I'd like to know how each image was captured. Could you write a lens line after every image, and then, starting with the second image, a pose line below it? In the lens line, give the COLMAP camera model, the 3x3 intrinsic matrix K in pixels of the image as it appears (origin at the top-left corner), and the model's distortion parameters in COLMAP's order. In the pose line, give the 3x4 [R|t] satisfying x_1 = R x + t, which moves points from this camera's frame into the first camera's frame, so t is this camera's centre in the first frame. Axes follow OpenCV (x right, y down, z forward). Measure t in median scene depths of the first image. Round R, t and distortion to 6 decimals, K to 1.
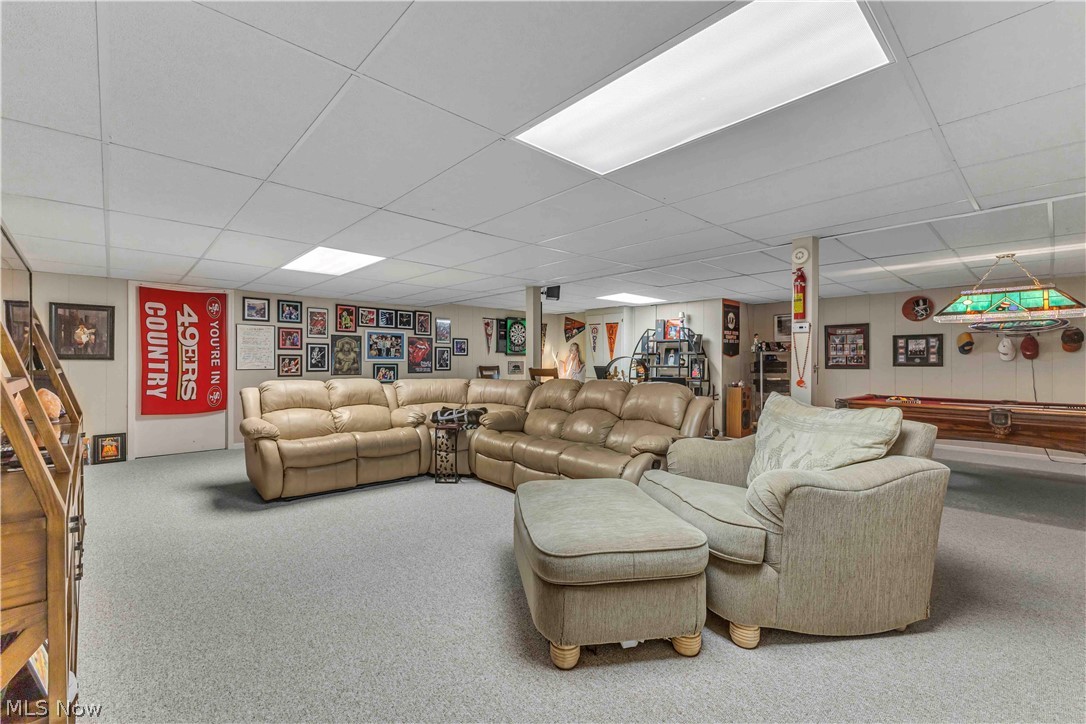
lens RADIAL K [[478.1, 0, 543.1], [0, 478.1, 361.7], [0, 0, 1]] dist [0.013123, -0.001150]
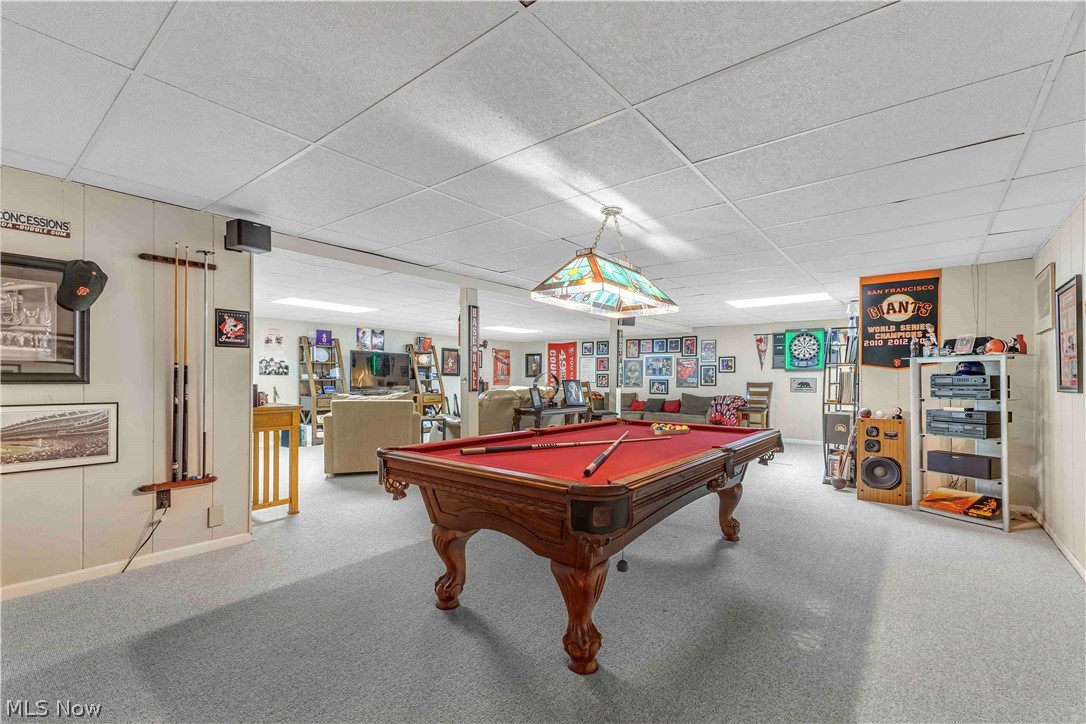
lens RADIAL K [[478.1, 0, 543.0], [0, 478.1, 371.4], [0, 0, 1]] dist [0.013123, -0.001150]
pose [[0.149447, -0.018057, -0.988605, 0.934652], [-0.005330, 0.999804, -0.019068, 0.008437], [0.988755, 0.008119, 0.149321, 0.474840]]
